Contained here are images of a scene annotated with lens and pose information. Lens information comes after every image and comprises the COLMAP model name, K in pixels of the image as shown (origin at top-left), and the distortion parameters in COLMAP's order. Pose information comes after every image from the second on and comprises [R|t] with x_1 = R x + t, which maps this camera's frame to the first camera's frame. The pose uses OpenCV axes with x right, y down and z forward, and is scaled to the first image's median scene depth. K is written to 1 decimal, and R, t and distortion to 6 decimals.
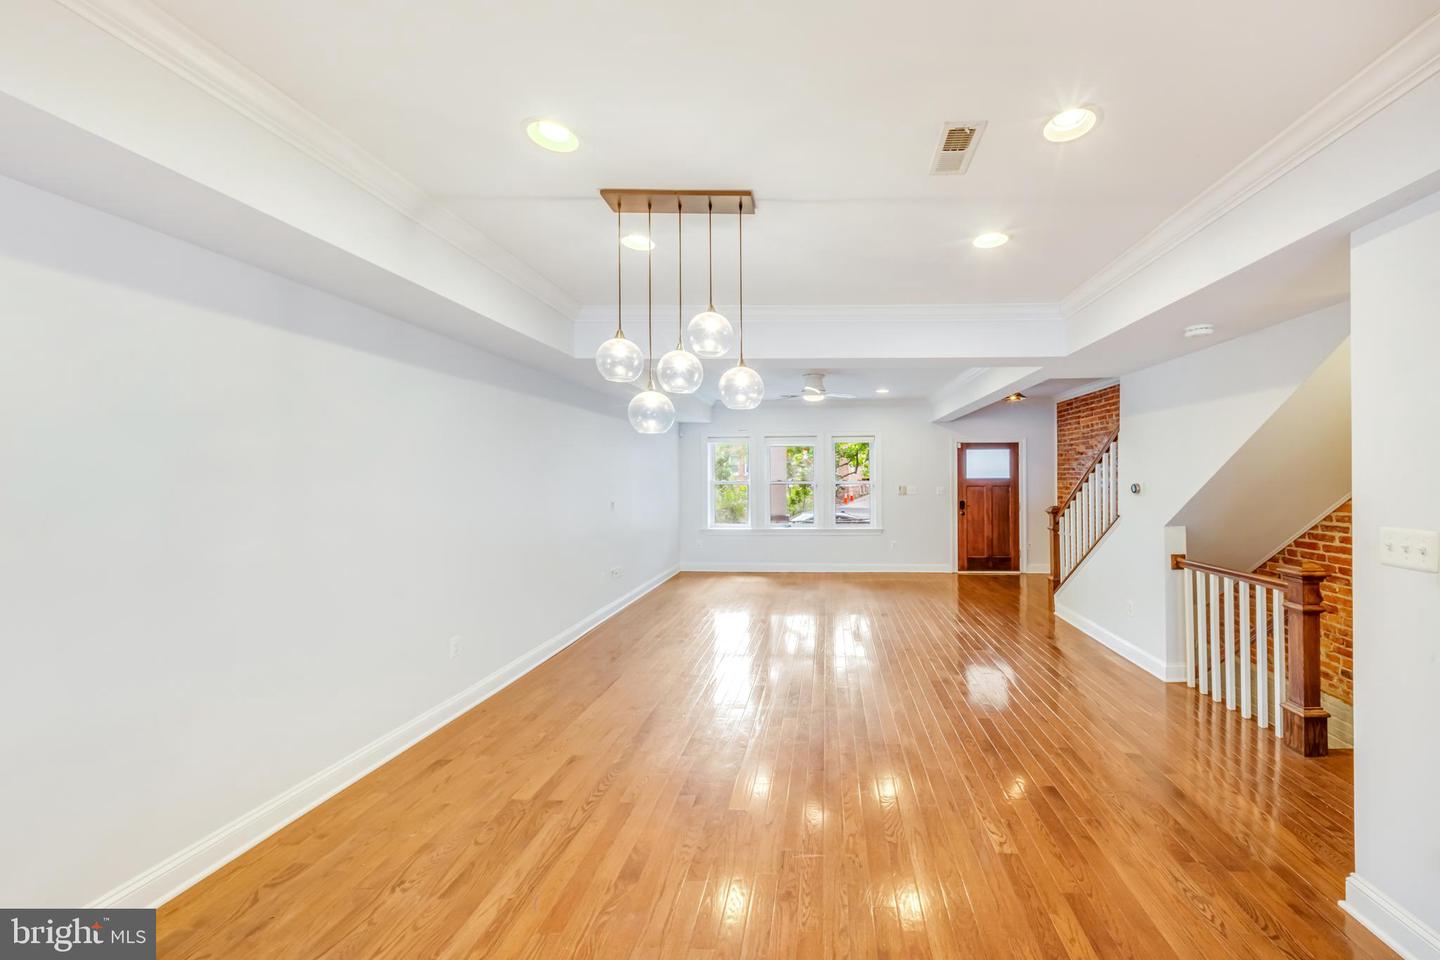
lens RADIAL K [[435.8, 0, 720.0], [0, 435.8, 480.0], [0, 0, 1]] dist [-0.010592, -0.000073]
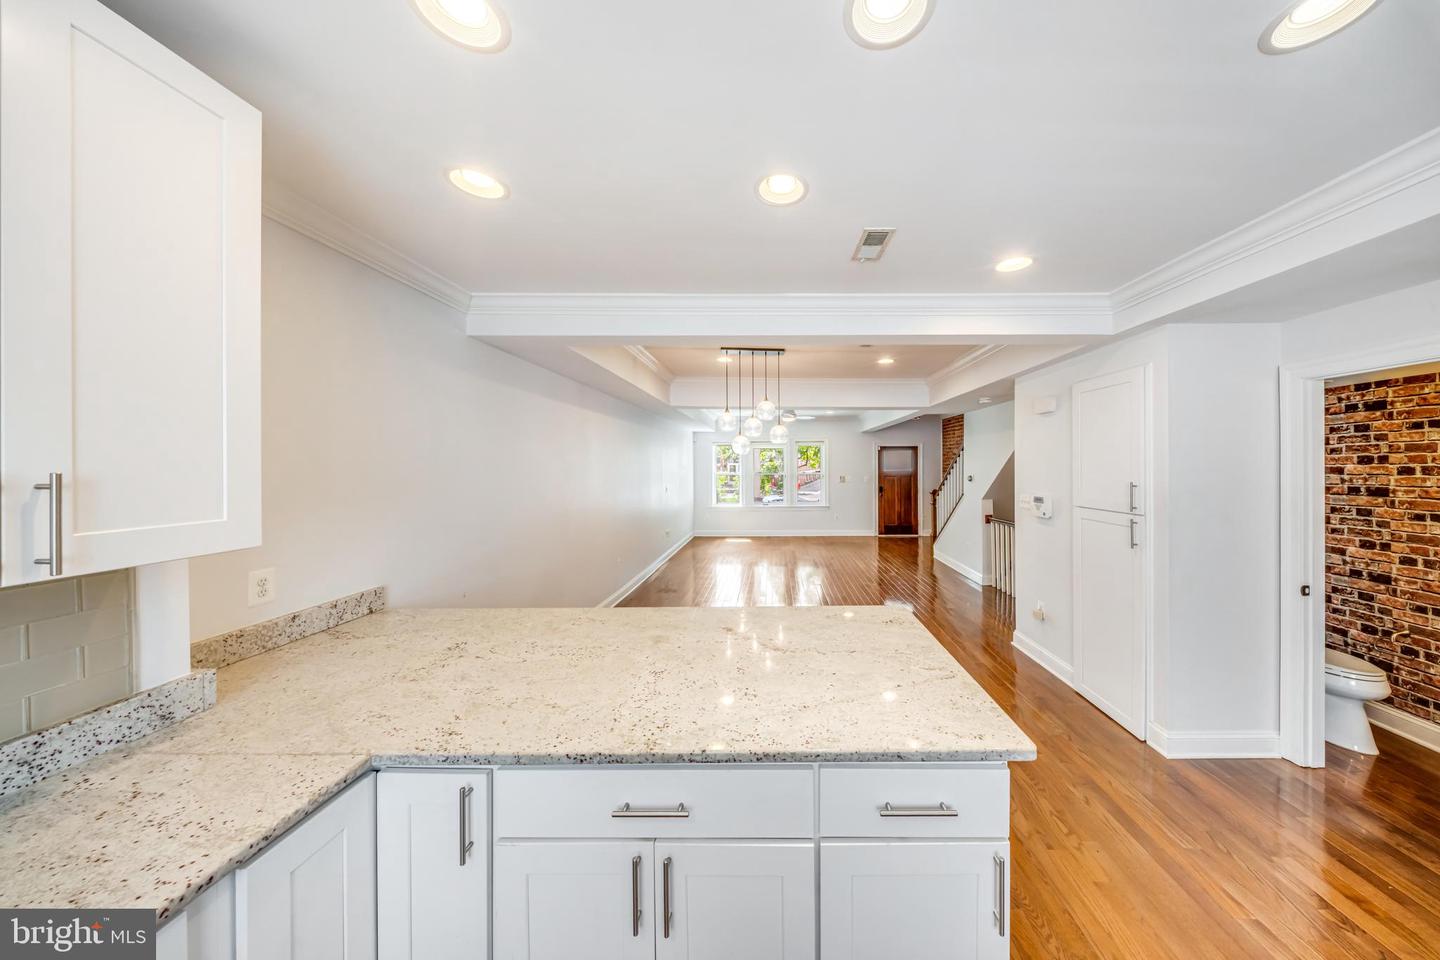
lens RADIAL K [[438.2, 0, 728.0], [0, 438.2, 460.0], [0, 0, 1]] dist [-0.000125, -0.000117]
pose [[0.988256, 0.006765, 0.152655, -0.214721], [-0.004201, 0.999845, -0.017112, -0.016213], [-0.152747, 0.016270, 0.988131, -0.463271]]
